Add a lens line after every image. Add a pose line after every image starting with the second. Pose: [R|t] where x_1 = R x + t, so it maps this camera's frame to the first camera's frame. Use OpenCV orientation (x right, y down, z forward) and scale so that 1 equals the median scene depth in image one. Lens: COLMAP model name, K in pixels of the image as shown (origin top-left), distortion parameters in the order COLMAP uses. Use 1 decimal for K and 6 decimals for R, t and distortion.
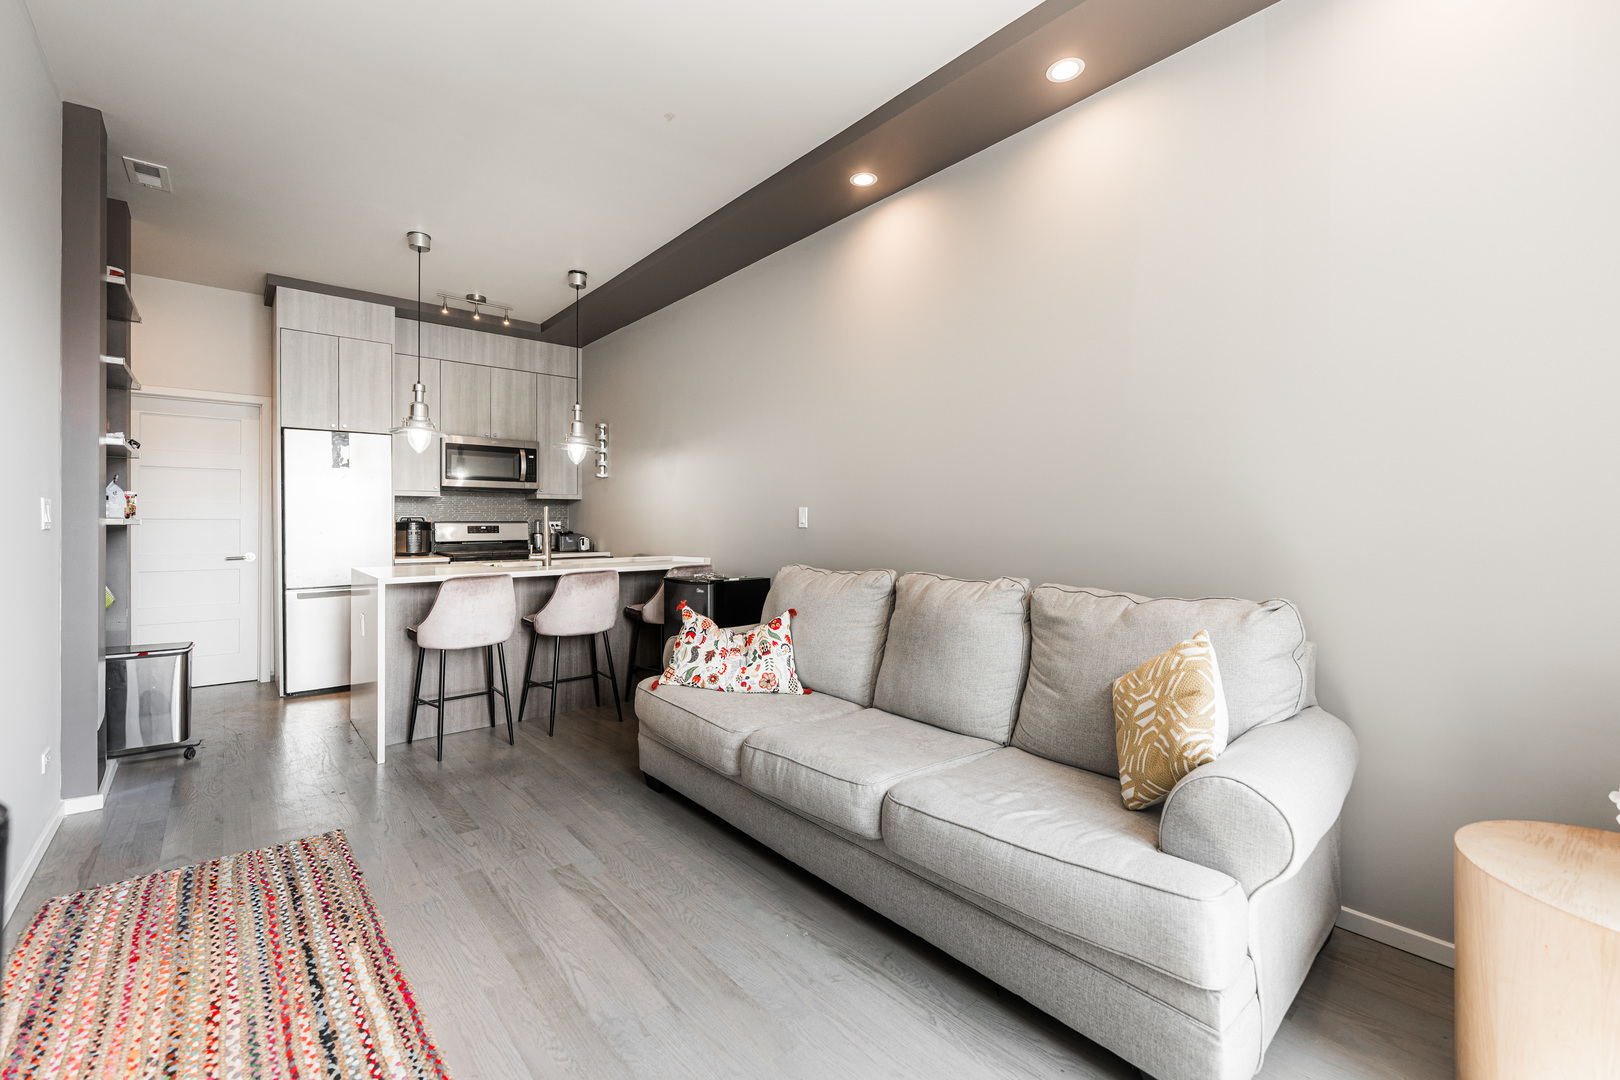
lens RADIAL K [[688.7, 0, 797.5], [0, 688.7, 527.1], [0, 0, 1]] dist [-0.001004, -0.000323]
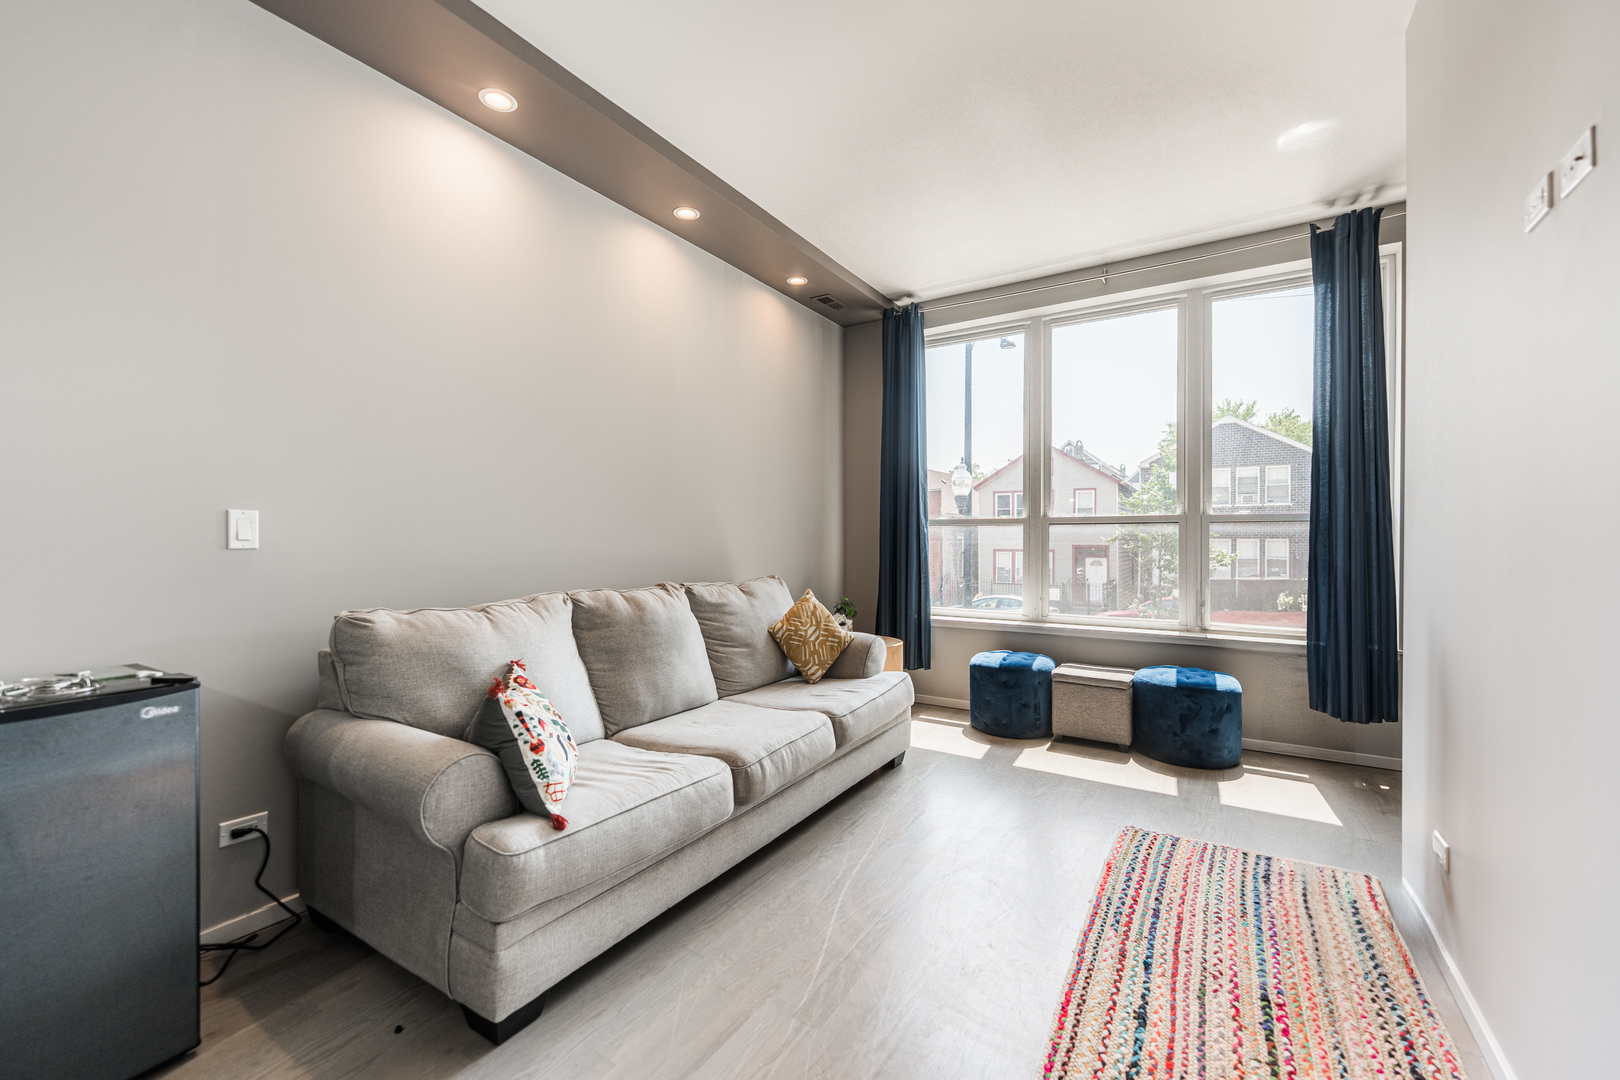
lens RADIAL K [[628.6, 0, 847.7], [0, 628.6, 538.9], [0, 0, 1]] dist [0.000913, 0.000020]
pose [[-0.335462, -0.002337, 0.942051, -0.446229], [0.003986, 0.999984, 0.003900, -0.004472], [-0.942045, 0.005064, -0.335447, 0.539396]]
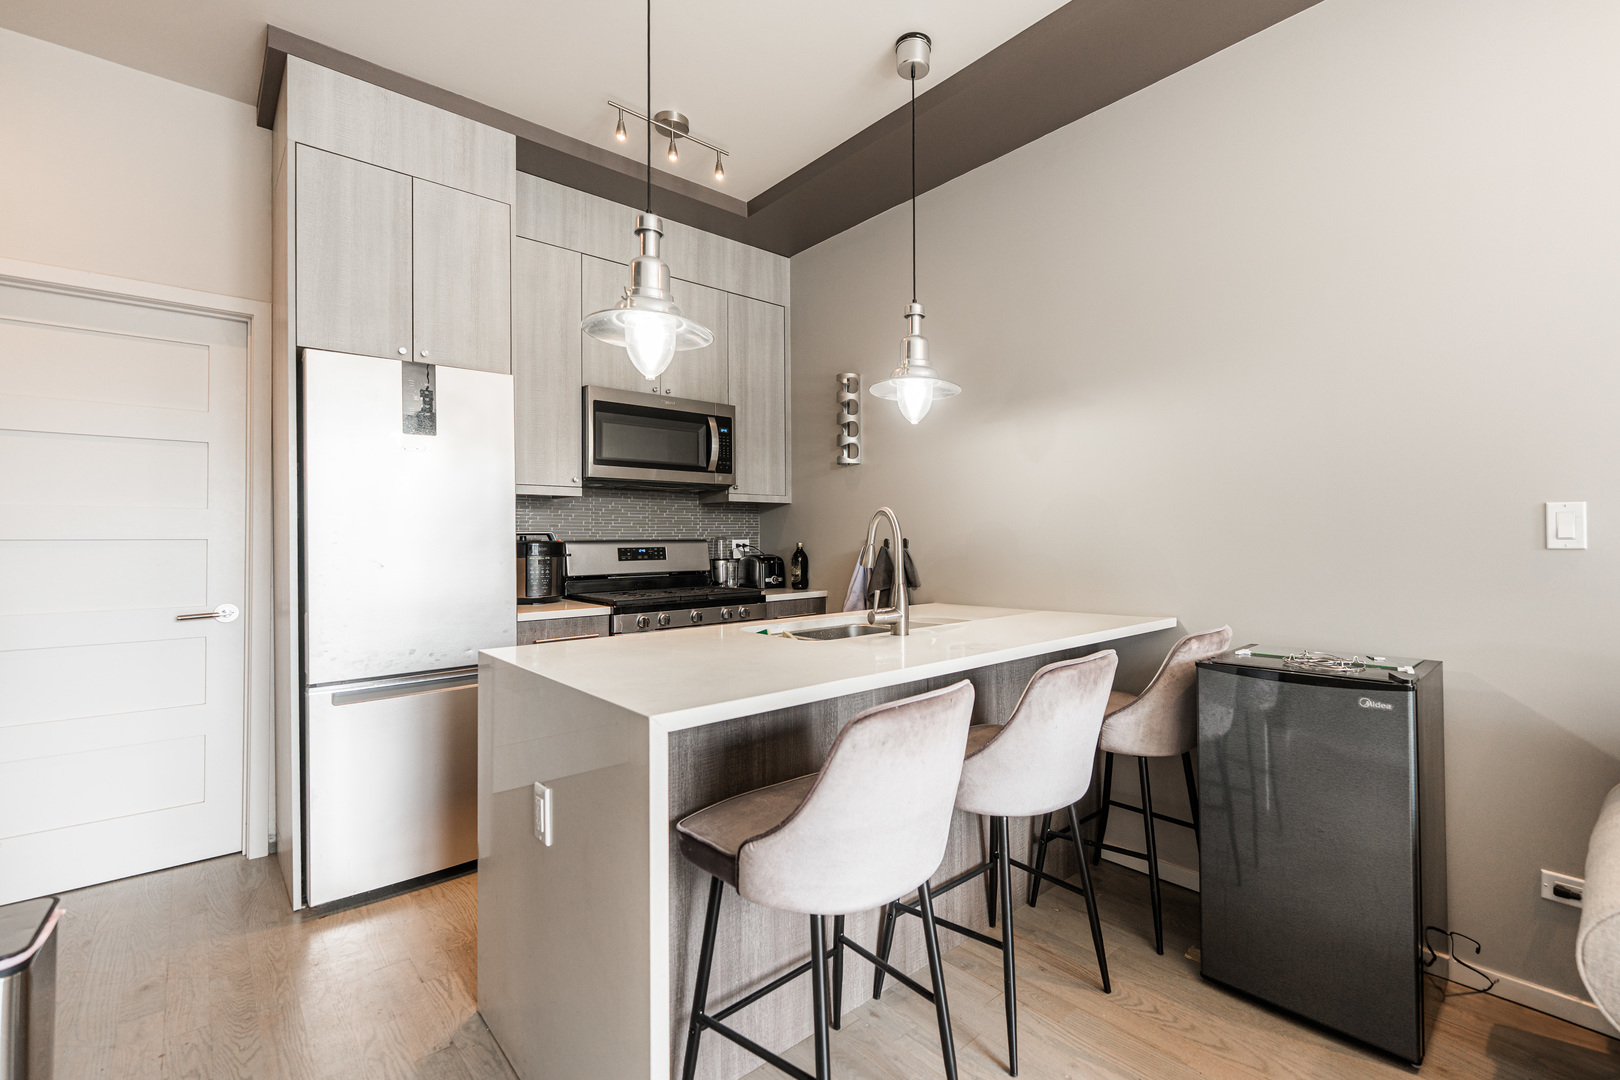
lens RADIAL K [[732.2, 0, 871.4], [0, 732.2, 535.0], [0, 0, 1]] dist [0.000493, 0.000166]
pose [[0.998572, -0.007141, 0.052940, -0.330353], [0.007829, 0.999887, -0.012796, -0.003393], [-0.052843, 0.013192, 0.998516, 0.411090]]
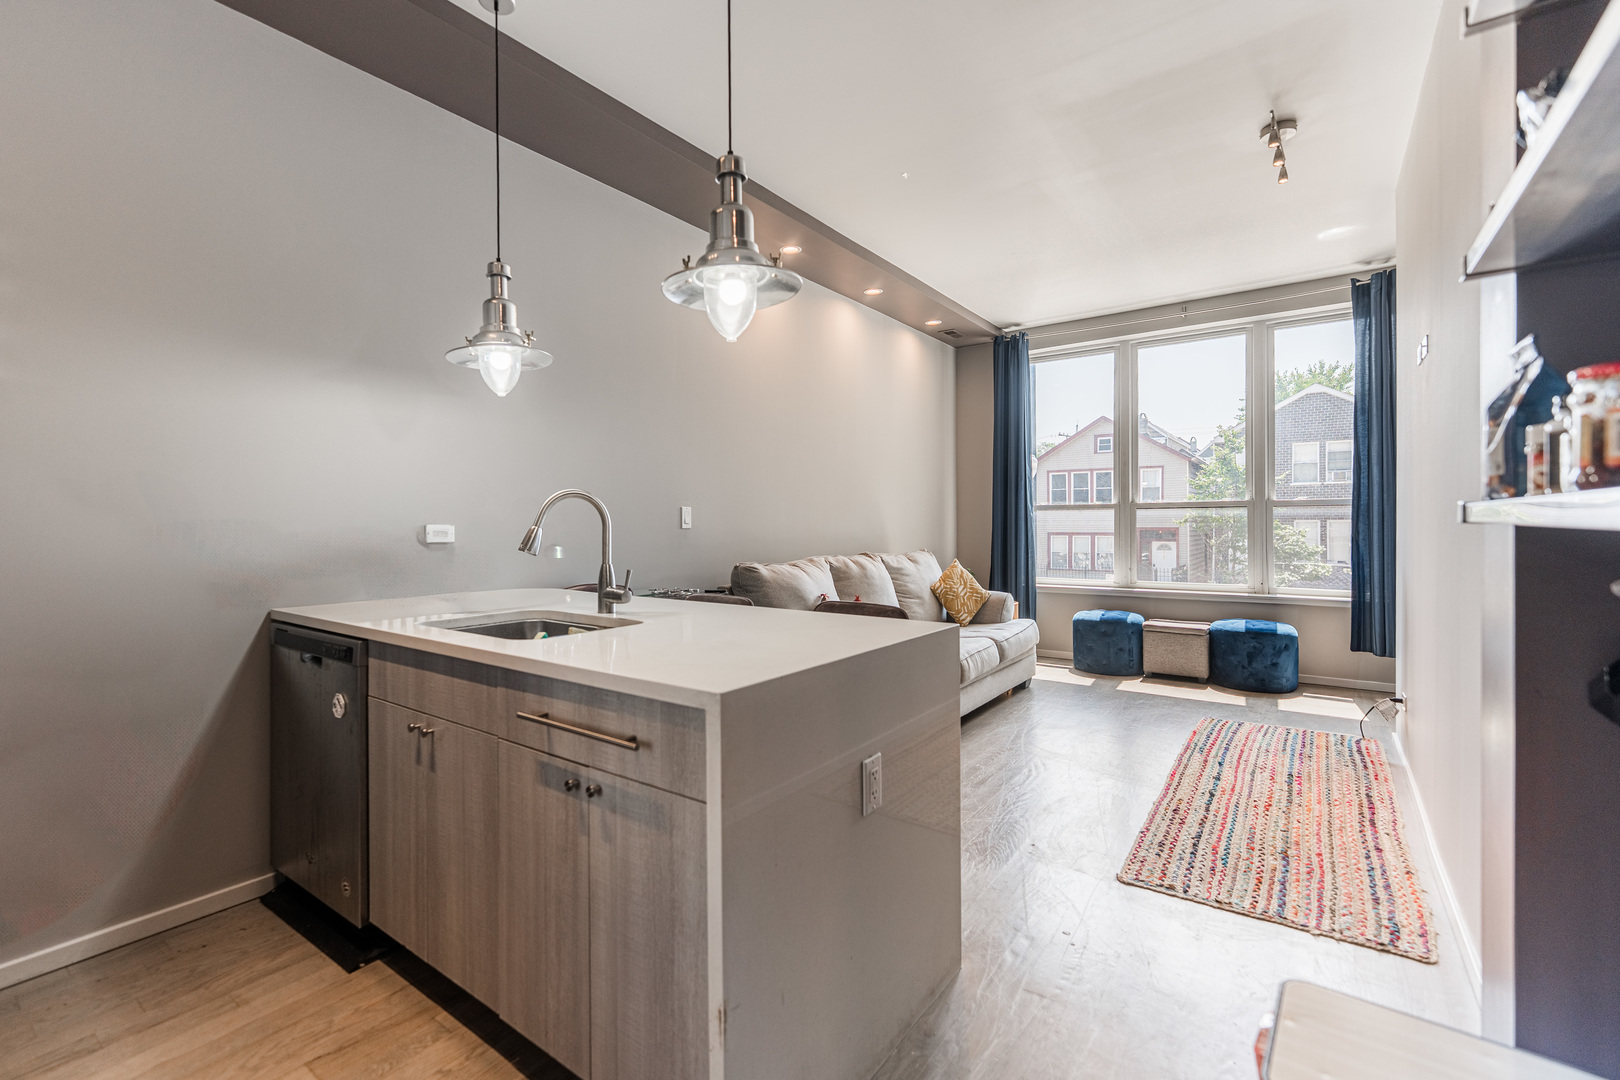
lens RADIAL K [[688.7, 0, 797.5], [0, 688.7, 527.1], [0, 0, 1]] dist [-0.001004, -0.000323]
pose [[-0.231379, -0.005038, 0.972851, -0.716165], [0.011532, 0.999902, 0.007921, -0.004610], [-0.972795, 0.013051, -0.231298, 0.806930]]
